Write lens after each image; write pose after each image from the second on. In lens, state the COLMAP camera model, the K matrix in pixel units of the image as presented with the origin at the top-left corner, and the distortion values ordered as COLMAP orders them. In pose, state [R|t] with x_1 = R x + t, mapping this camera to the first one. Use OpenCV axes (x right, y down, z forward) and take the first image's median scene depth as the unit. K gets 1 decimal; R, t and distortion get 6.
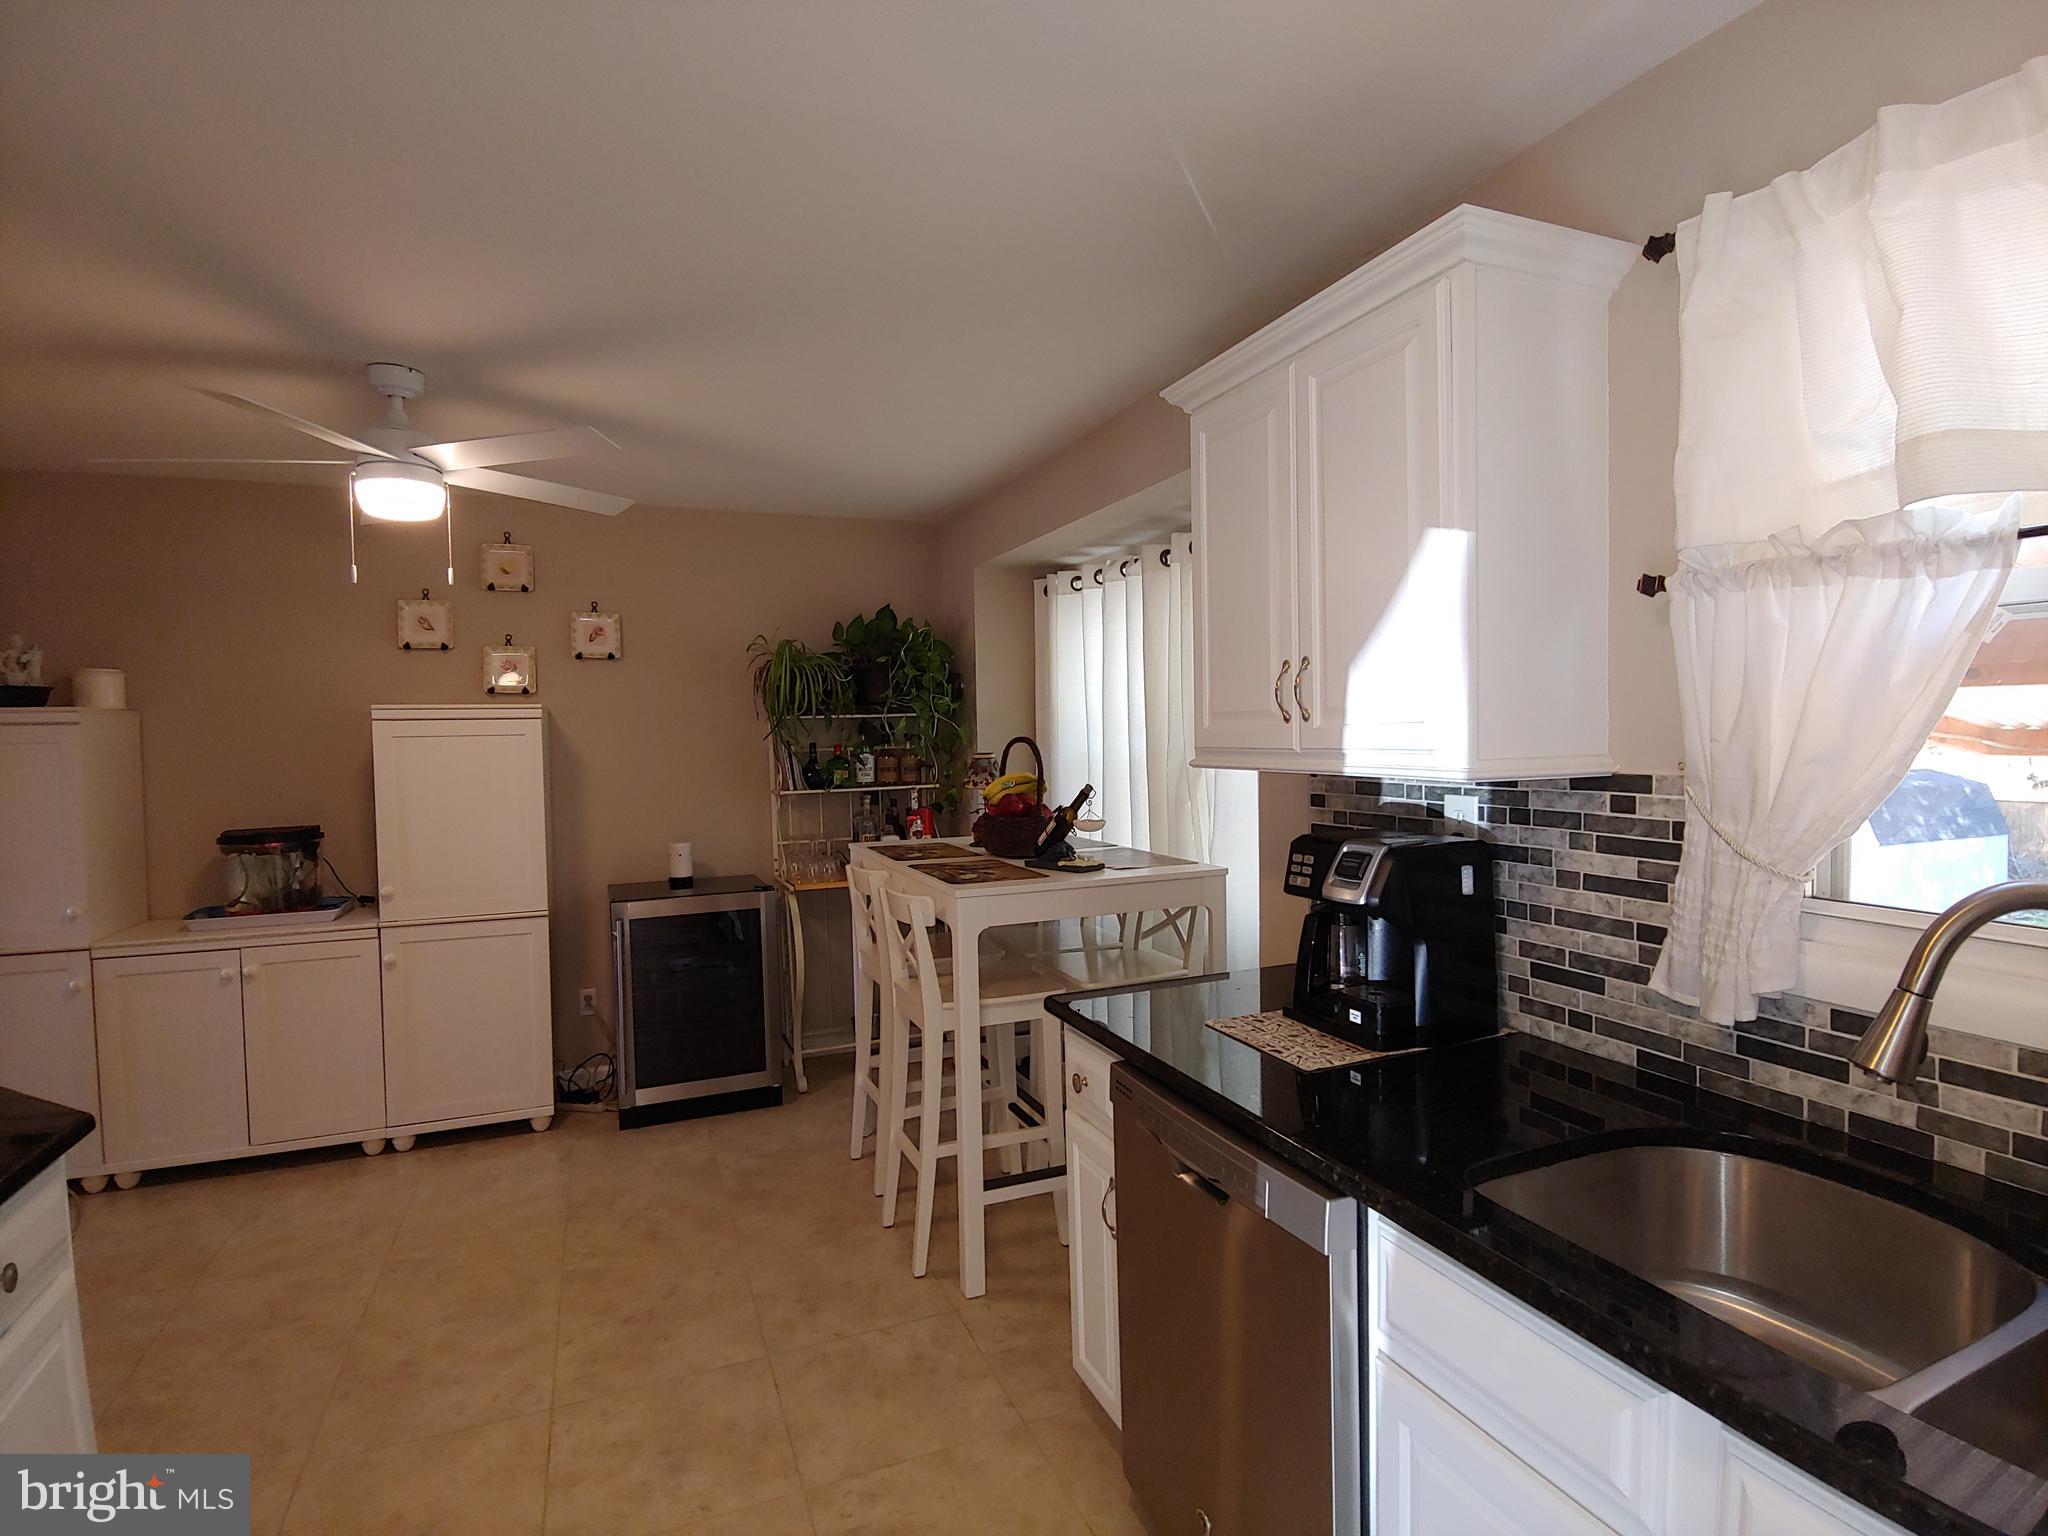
lens RADIAL K [[1032.4, 0, 1016.1], [0, 1032.4, 768.1], [0, 0, 1]] dist [-0.007017, -0.008438]
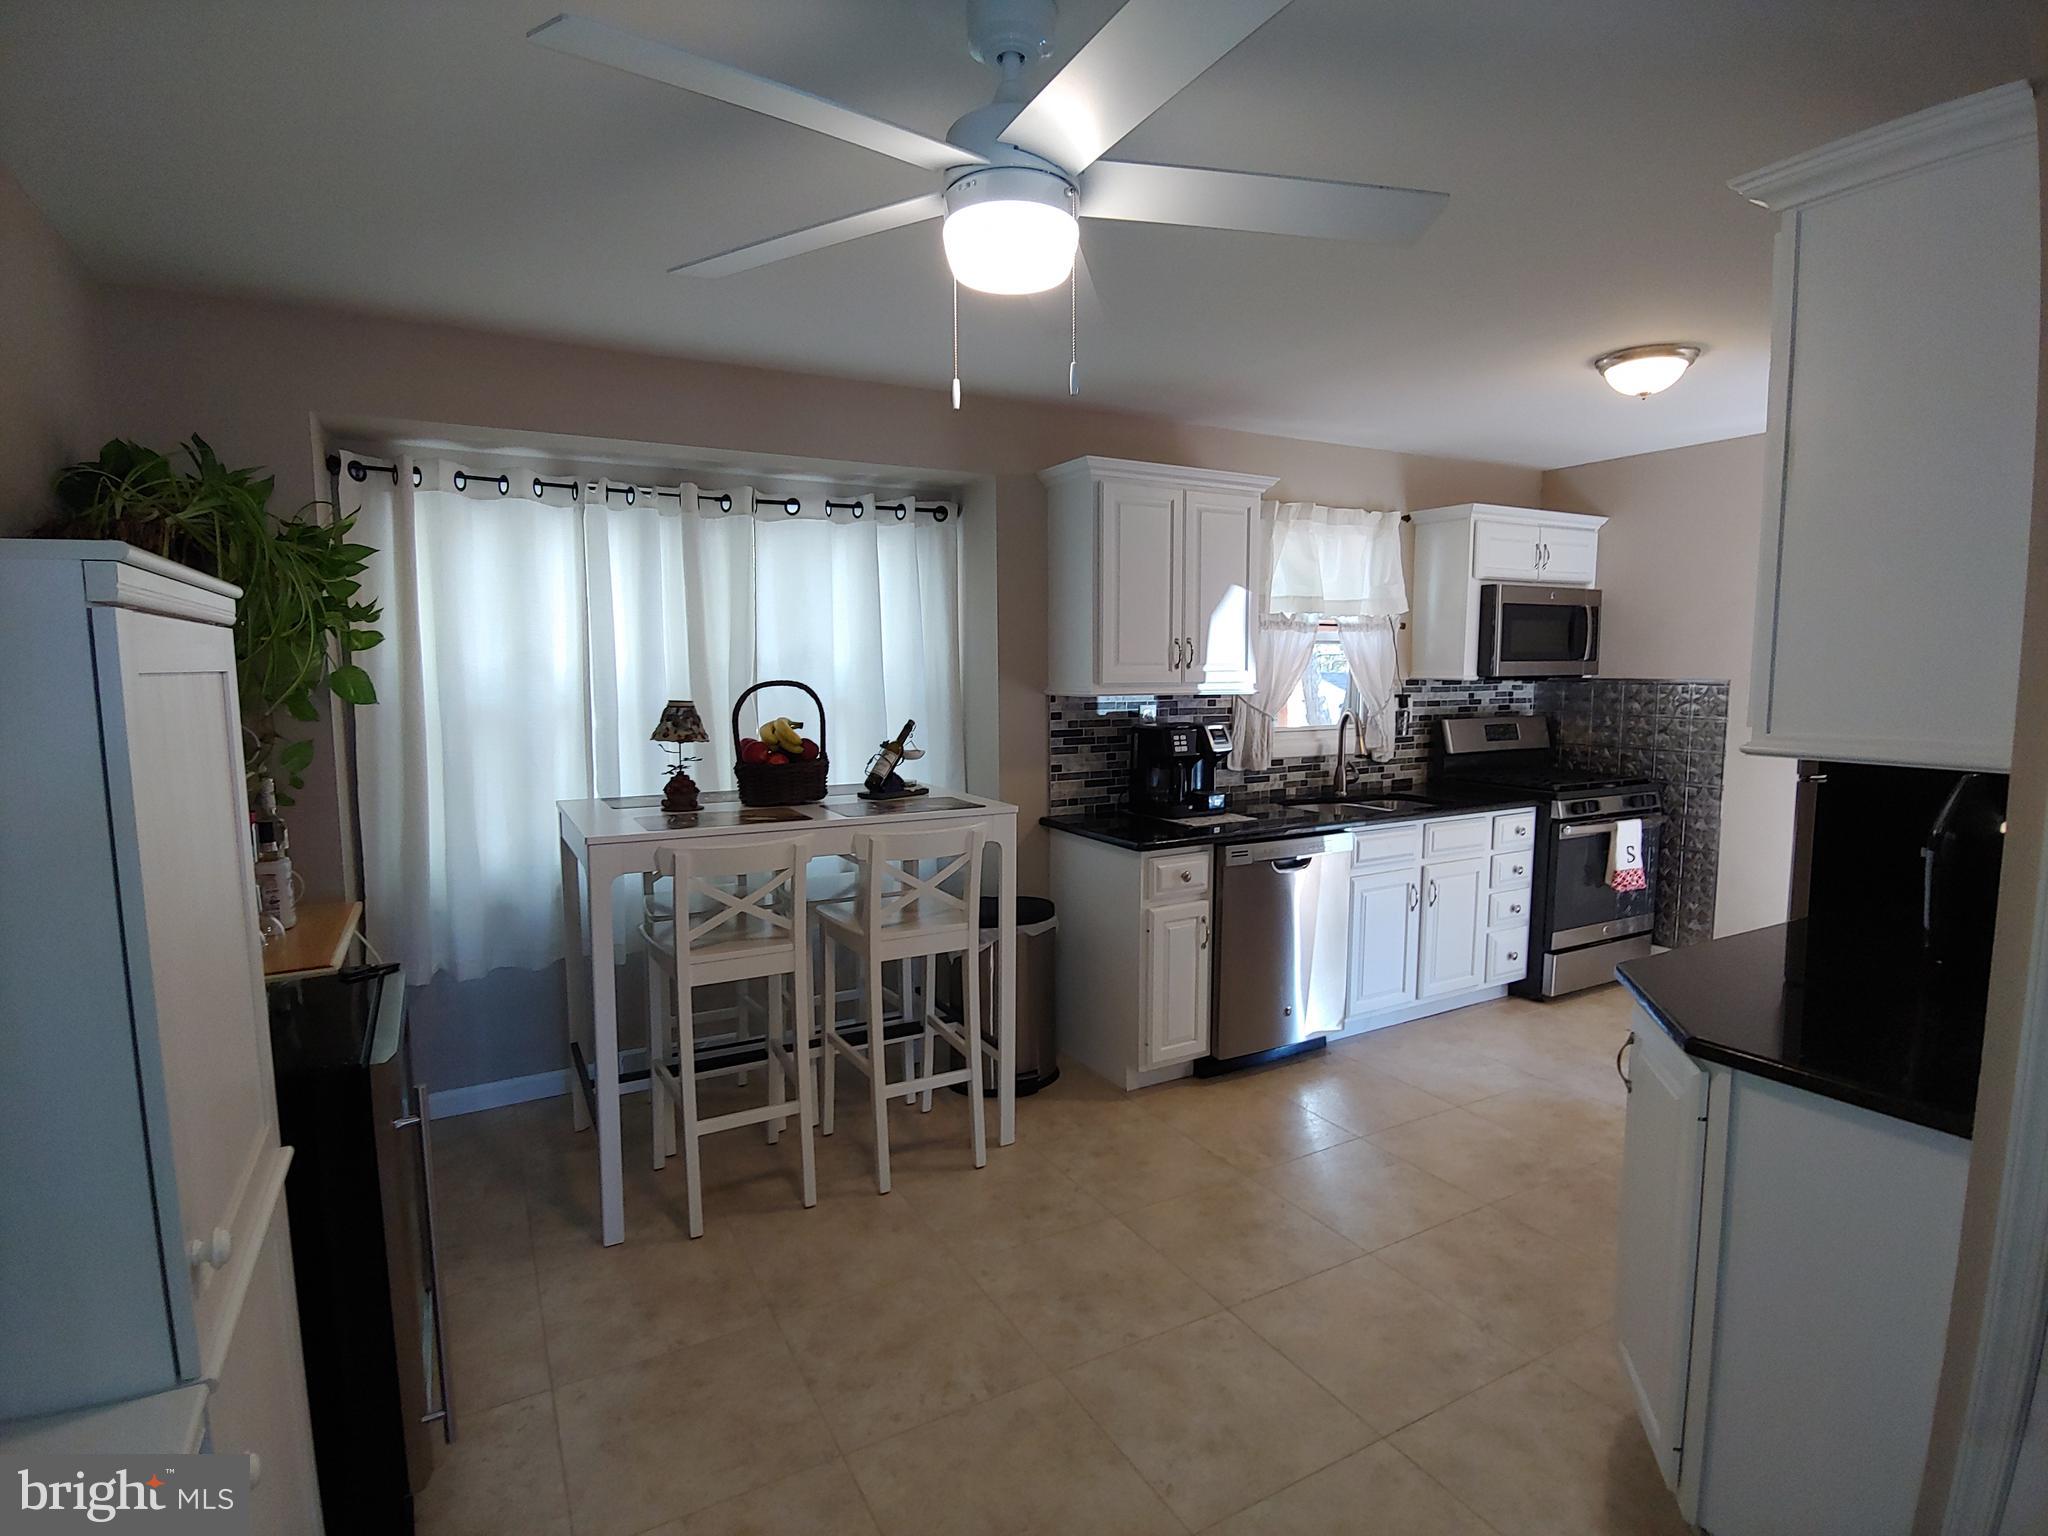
lens RADIAL K [[1032.4, 0, 1064.7], [0, 1032.4, 771.8], [0, 0, 1]] dist [-0.007017, -0.008438]
pose [[-0.151487, -0.085721, 0.984735, -1.742309], [0.038304, 0.994975, 0.092505, -0.042240], [-0.987717, 0.051733, -0.147443, 1.575317]]
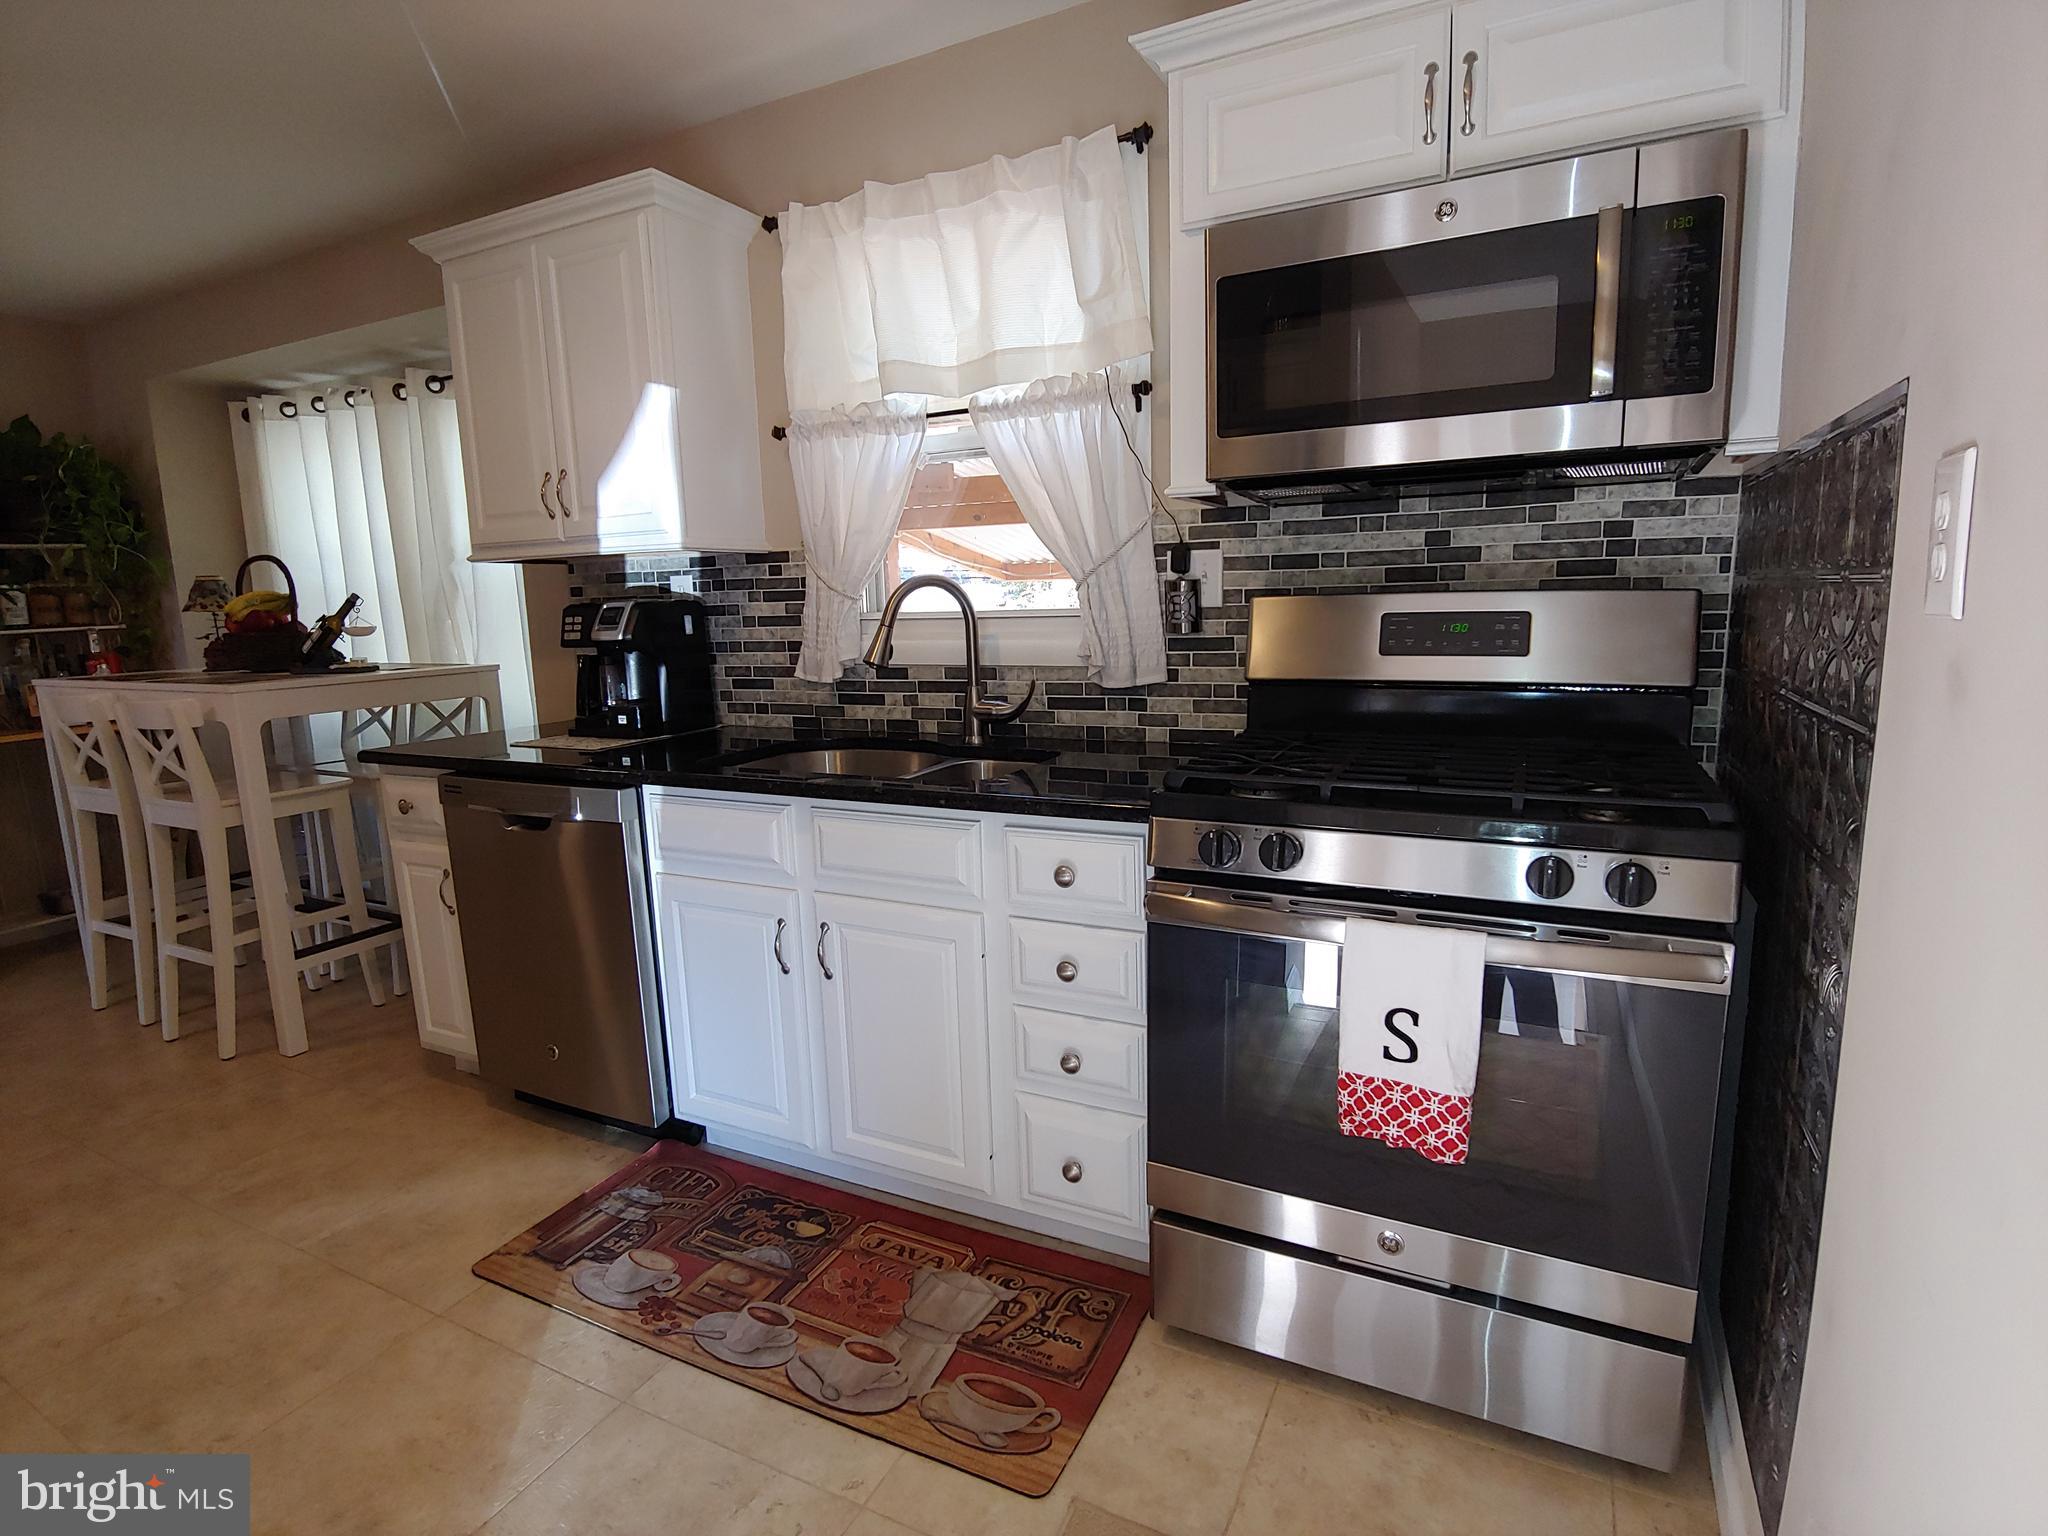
lens RADIAL K [[1032.4, 0, 1033.5], [0, 1032.4, 769.6], [0, 0, 1]] dist [-0.007017, -0.008438]
pose [[0.747858, -0.111047, 0.654505, -0.197659], [0.036562, 0.991304, 0.126413, 0.141495], [-0.662851, -0.070609, 0.745414, -0.478372]]
